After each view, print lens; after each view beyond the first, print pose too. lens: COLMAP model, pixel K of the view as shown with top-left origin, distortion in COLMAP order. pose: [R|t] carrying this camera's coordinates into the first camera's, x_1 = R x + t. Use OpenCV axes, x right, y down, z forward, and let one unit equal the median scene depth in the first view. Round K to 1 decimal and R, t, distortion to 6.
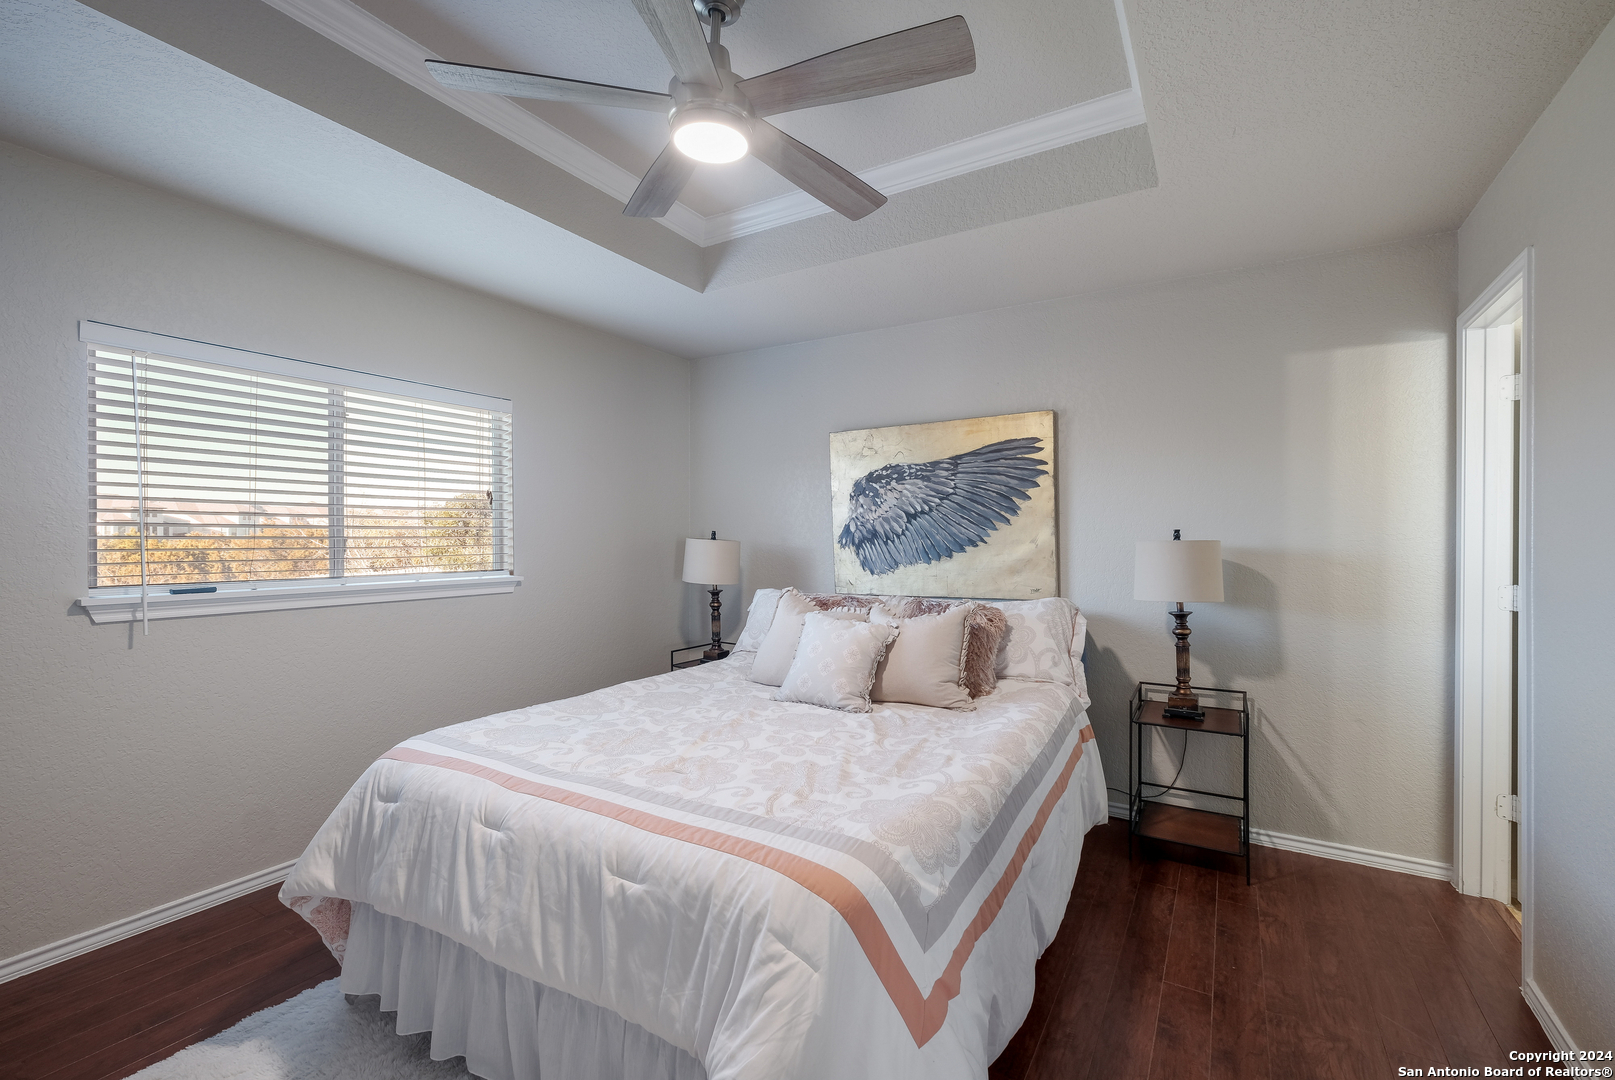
lens RADIAL K [[687.2, 0, 799.2], [0, 687.2, 539.0], [0, 0, 1]] dist [0.001686, -0.000119]
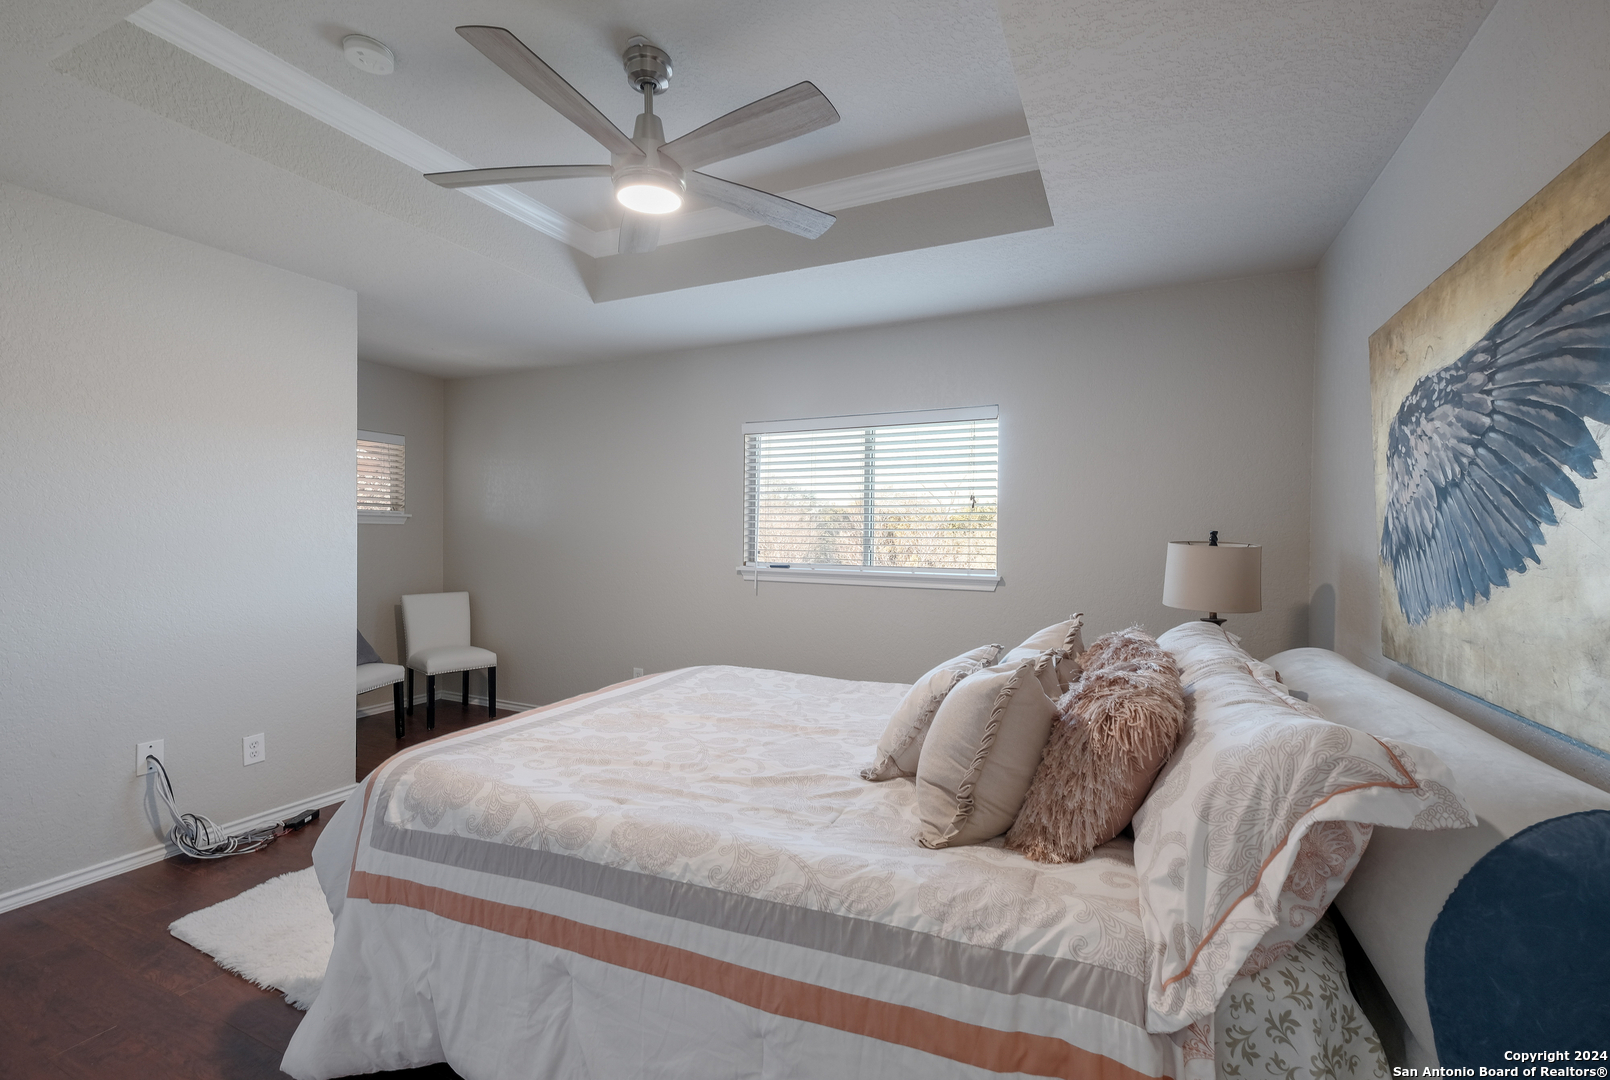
lens RADIAL K [[685.1, 0, 809.5], [0, 685.1, 542.0], [0, 0, 1]] dist [0.001686, -0.000119]
pose [[0.118897, 0.009509, -0.992861, 0.565024], [-0.014117, 0.999869, 0.007886, -0.001304], [0.992806, 0.013079, 0.119015, 0.596054]]
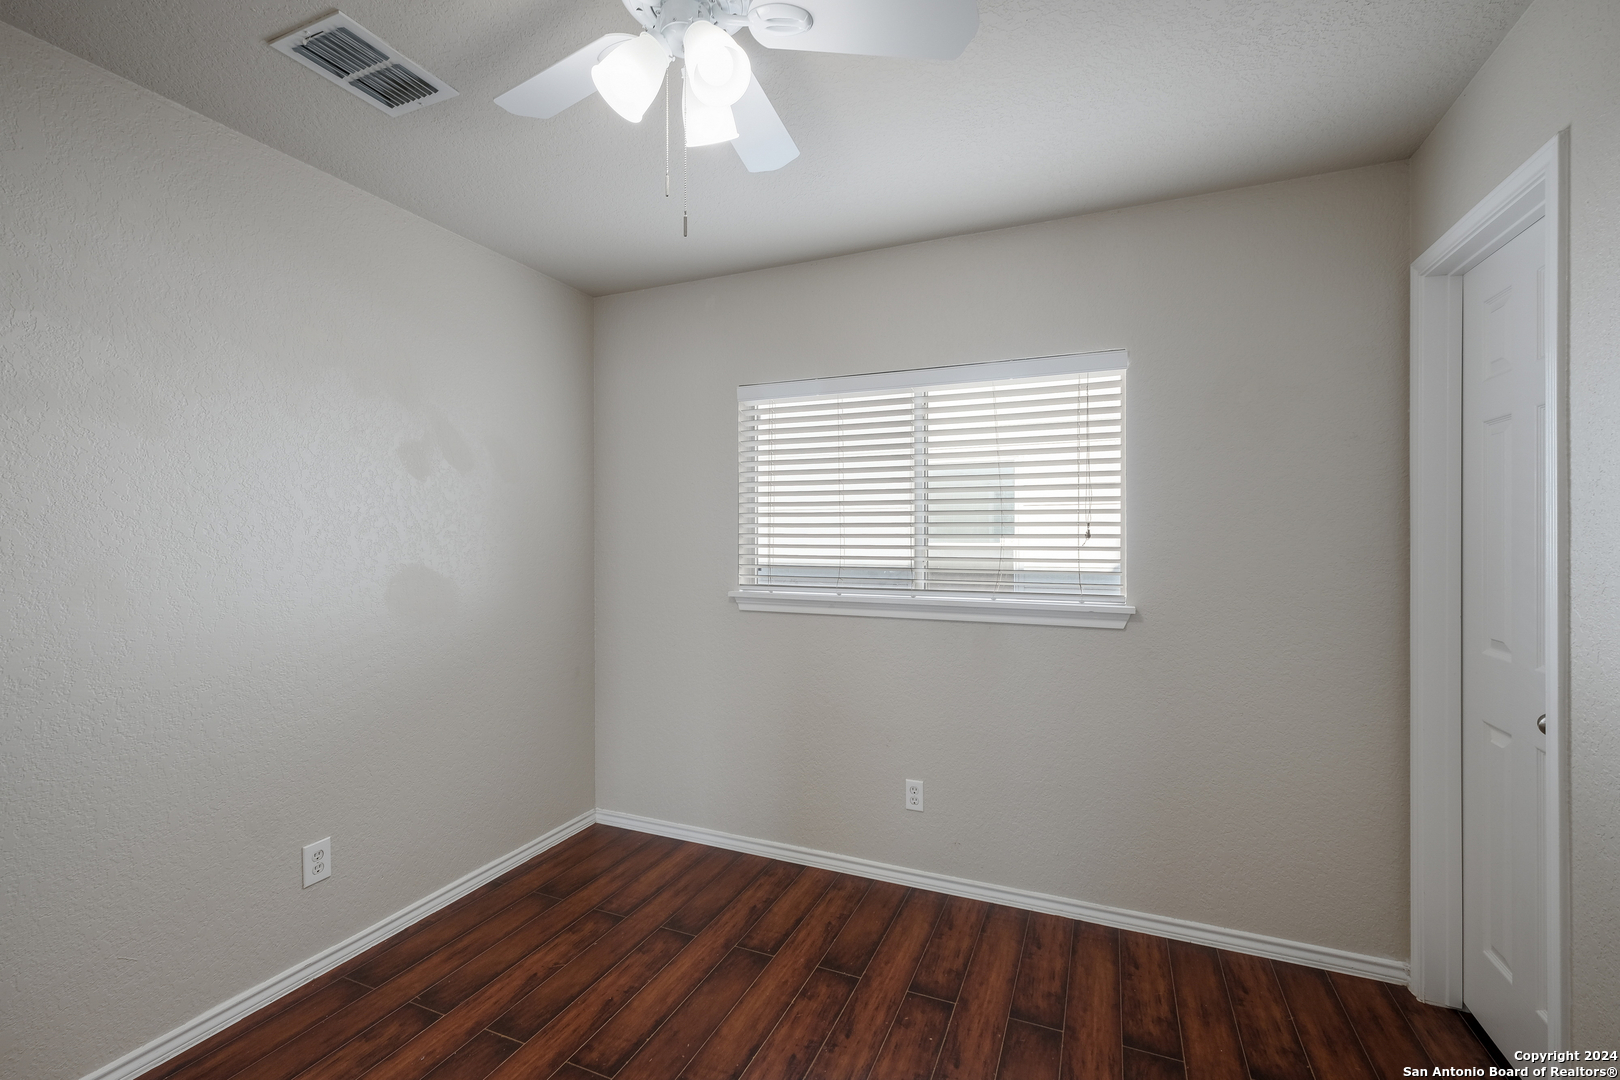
lens RADIAL K [[699.0, 0, 820.5], [0, 699.0, 541.4], [0, 0, 1]] dist [0.003512, 0.000461]
pose [[0.158807, 0.024233, -0.987012, 0.219200], [0.004607, 0.999670, 0.025286, -0.028909], [0.987299, -0.008563, 0.158643, 0.588560]]
